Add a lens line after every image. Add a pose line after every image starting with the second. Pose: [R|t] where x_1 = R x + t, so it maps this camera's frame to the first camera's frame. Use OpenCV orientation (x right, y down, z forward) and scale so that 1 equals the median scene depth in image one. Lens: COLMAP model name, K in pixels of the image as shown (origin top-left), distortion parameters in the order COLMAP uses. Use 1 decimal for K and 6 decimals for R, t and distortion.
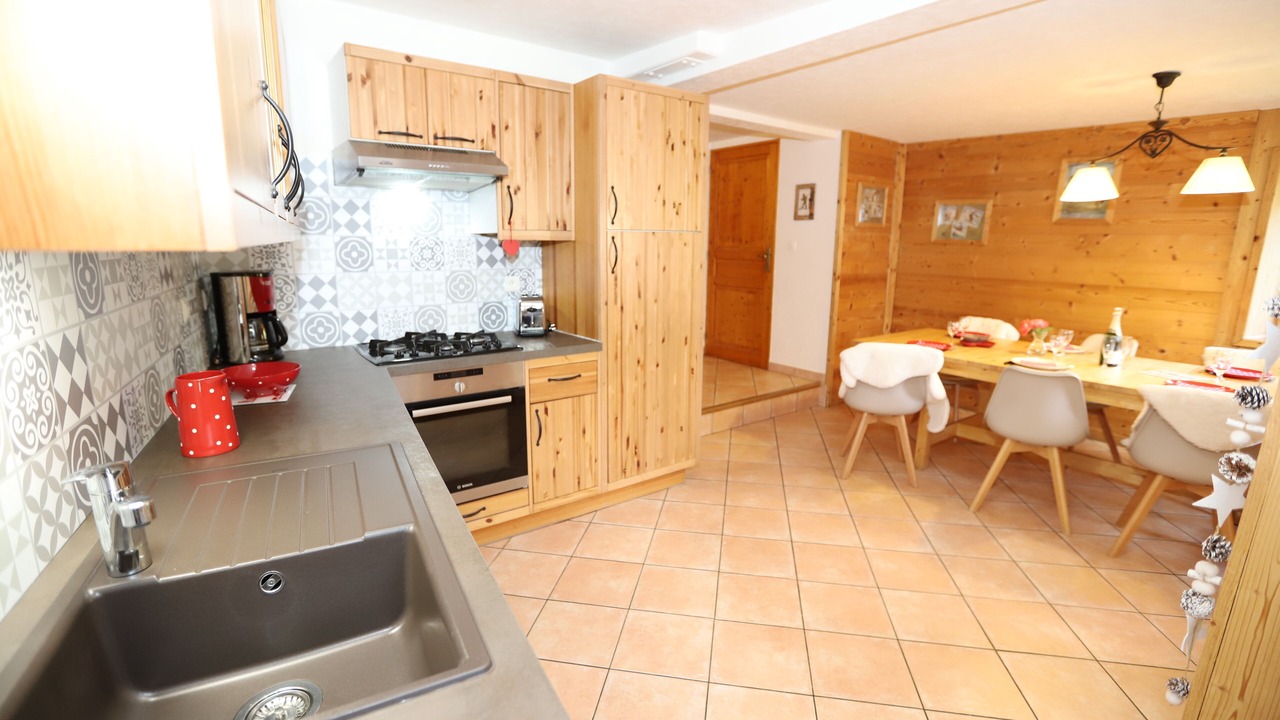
lens RADIAL K [[589.0, 0, 640.0], [0, 589.0, 360.0], [0, 0, 1]] dist [-0.029244, -0.000001]
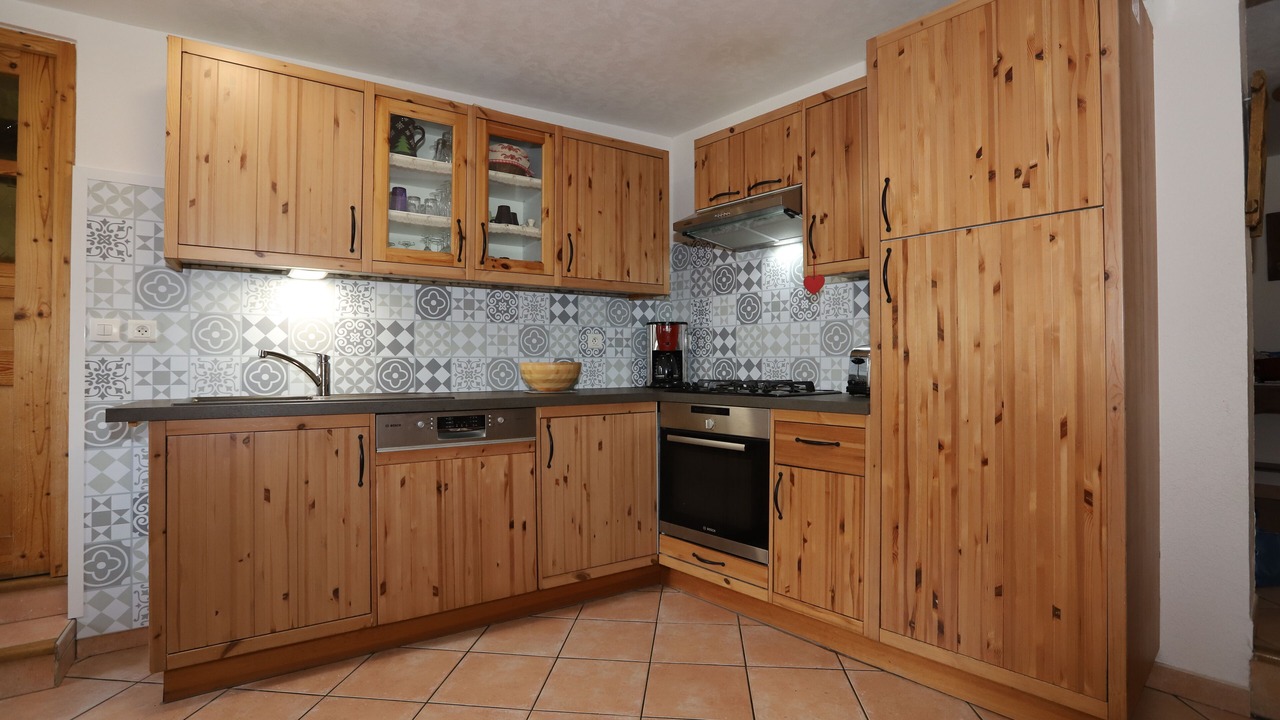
lens RADIAL K [[606.8, 0, 640.0], [0, 606.8, 360.0], [0, 0, 1]] dist [-0.002777, 0.000287]
pose [[0.085161, -0.017526, -0.996213, 0.628824], [-0.198834, 0.979435, -0.034228, -0.001231], [0.976326, 0.200996, 0.079925, 0.682880]]
